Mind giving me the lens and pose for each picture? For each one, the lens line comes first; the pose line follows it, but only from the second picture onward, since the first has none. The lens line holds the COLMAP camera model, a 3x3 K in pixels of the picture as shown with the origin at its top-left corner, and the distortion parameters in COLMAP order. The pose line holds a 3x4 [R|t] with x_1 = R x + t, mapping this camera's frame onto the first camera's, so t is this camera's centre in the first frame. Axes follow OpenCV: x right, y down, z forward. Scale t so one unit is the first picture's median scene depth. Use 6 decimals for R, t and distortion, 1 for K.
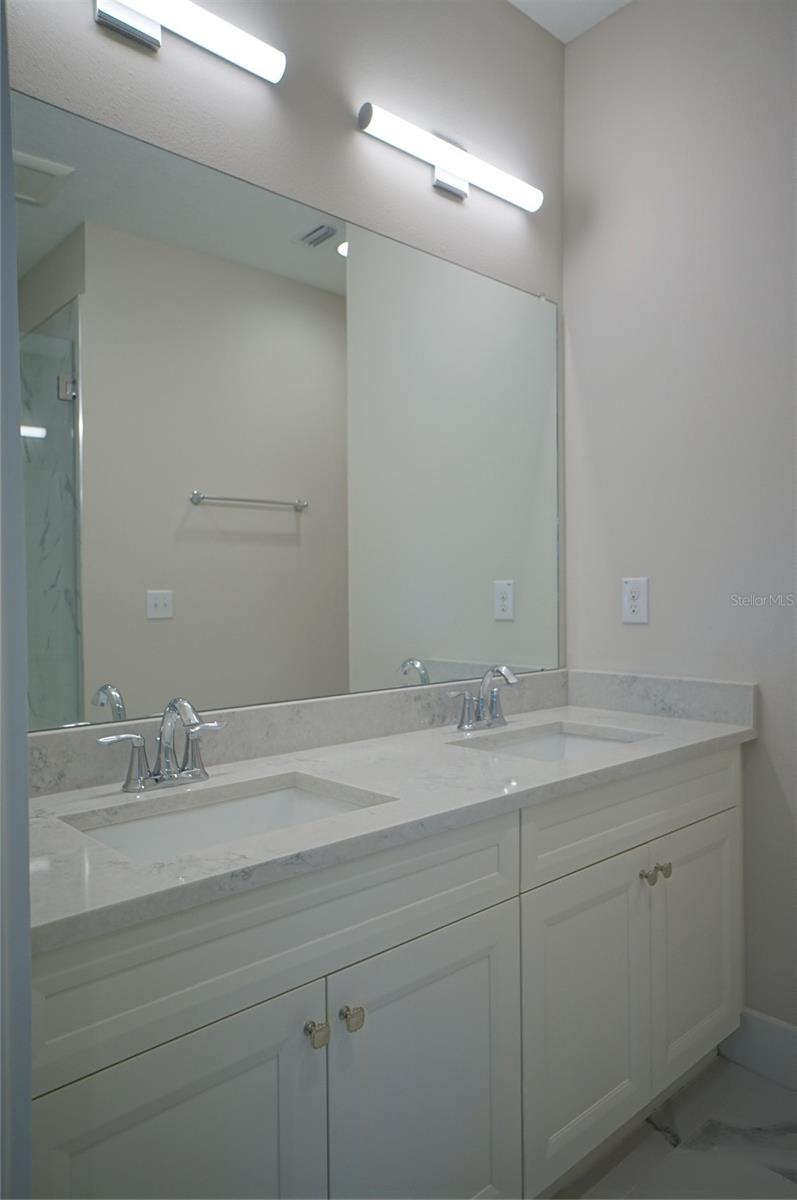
lens RADIAL K [[878.8, 0, 398.5], [0, 878.8, 600.0], [0, 0, 1]] dist [0.035120, 0.002675]
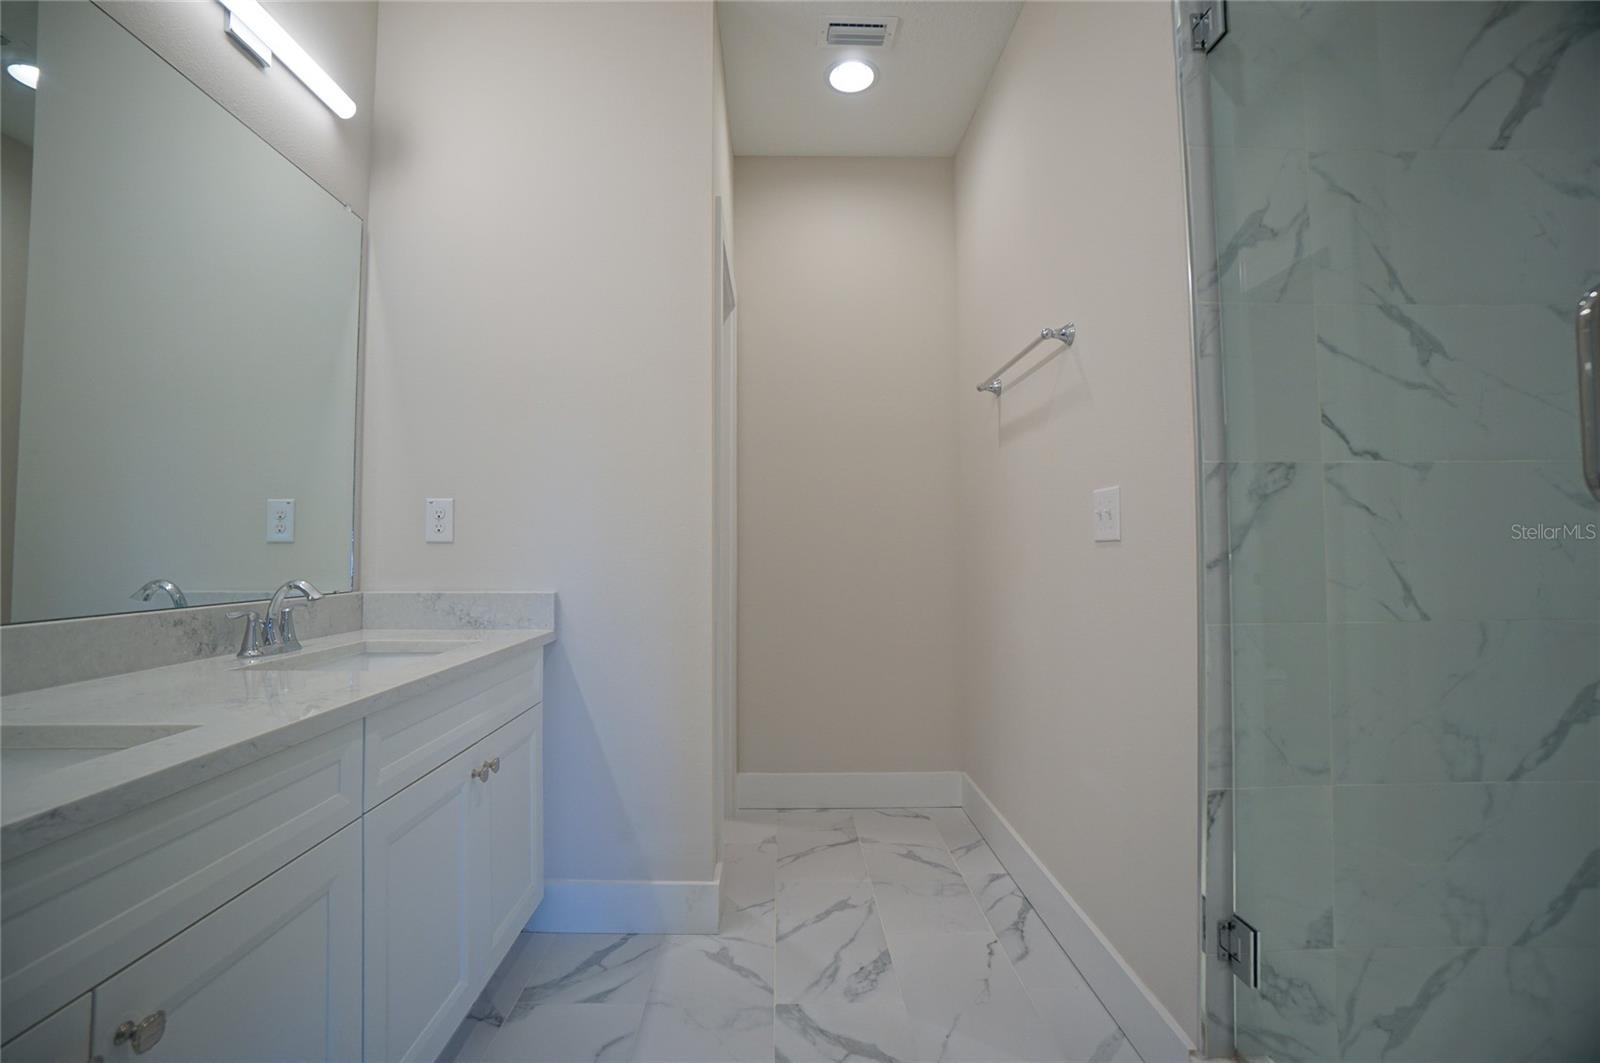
lens RADIAL K [[719.8, 0, 800.0], [0, 719.8, 531.5], [0, 0, 1]] dist [-0.053941, 0.019375]
pose [[0.652760, 0.033862, 0.756807, -0.091658], [0.018308, 0.998004, -0.060445, 0.076500], [-0.757343, 0.053311, 0.650837, 0.147369]]
